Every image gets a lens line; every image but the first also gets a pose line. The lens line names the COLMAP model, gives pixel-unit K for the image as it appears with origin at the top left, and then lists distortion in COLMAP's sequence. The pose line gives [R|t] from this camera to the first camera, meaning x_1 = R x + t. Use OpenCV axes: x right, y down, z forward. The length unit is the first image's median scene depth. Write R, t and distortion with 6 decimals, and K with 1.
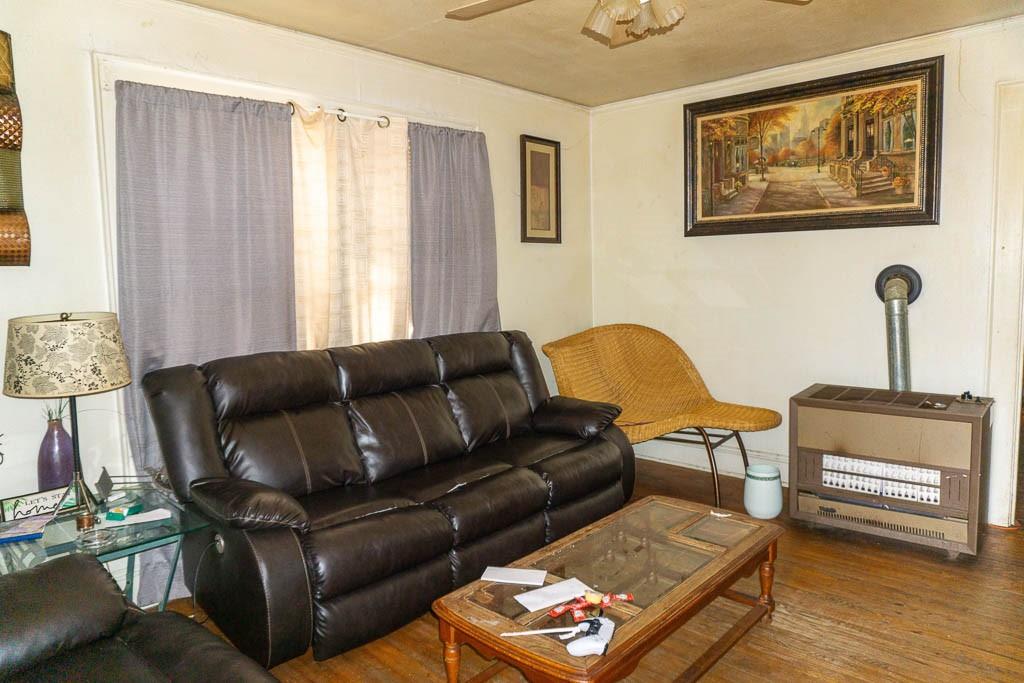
lens RADIAL K [[695.5, 0, 514.2], [0, 695.5, 343.0], [0, 0, 1]] dist [-0.011094, -0.004113]
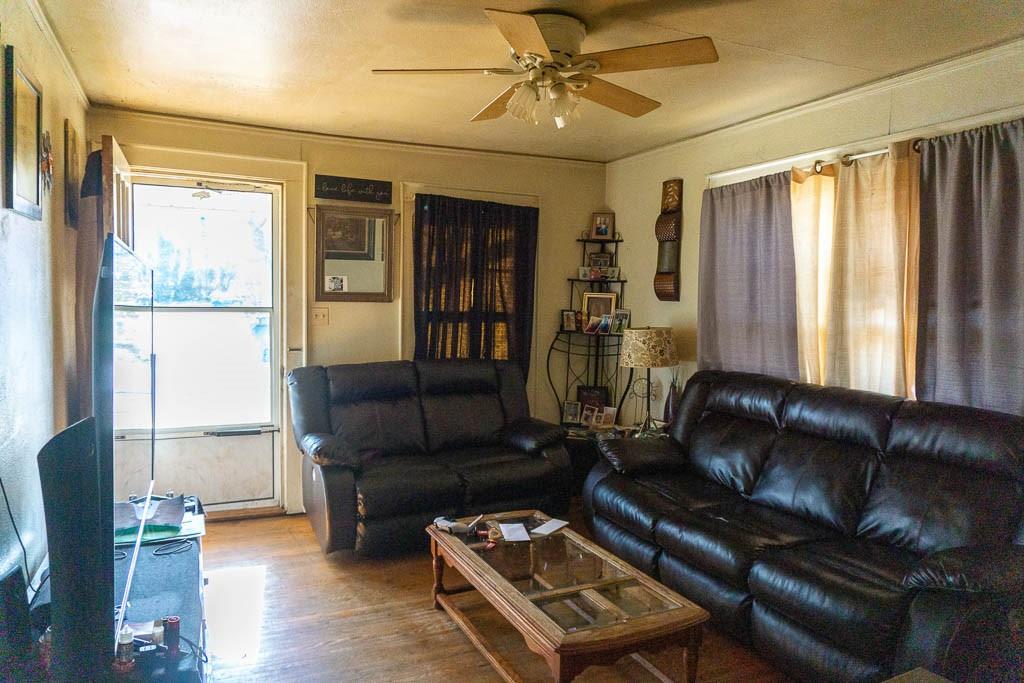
lens RADIAL K [[695.5, 0, 512.2], [0, 695.5, 334.7], [0, 0, 1]] dist [-0.011094, -0.004113]
pose [[-0.382012, 0.063138, -0.921998, 1.007339], [-0.098200, 0.989242, 0.108430, -0.152418], [0.918925, 0.131962, -0.371702, 1.080642]]
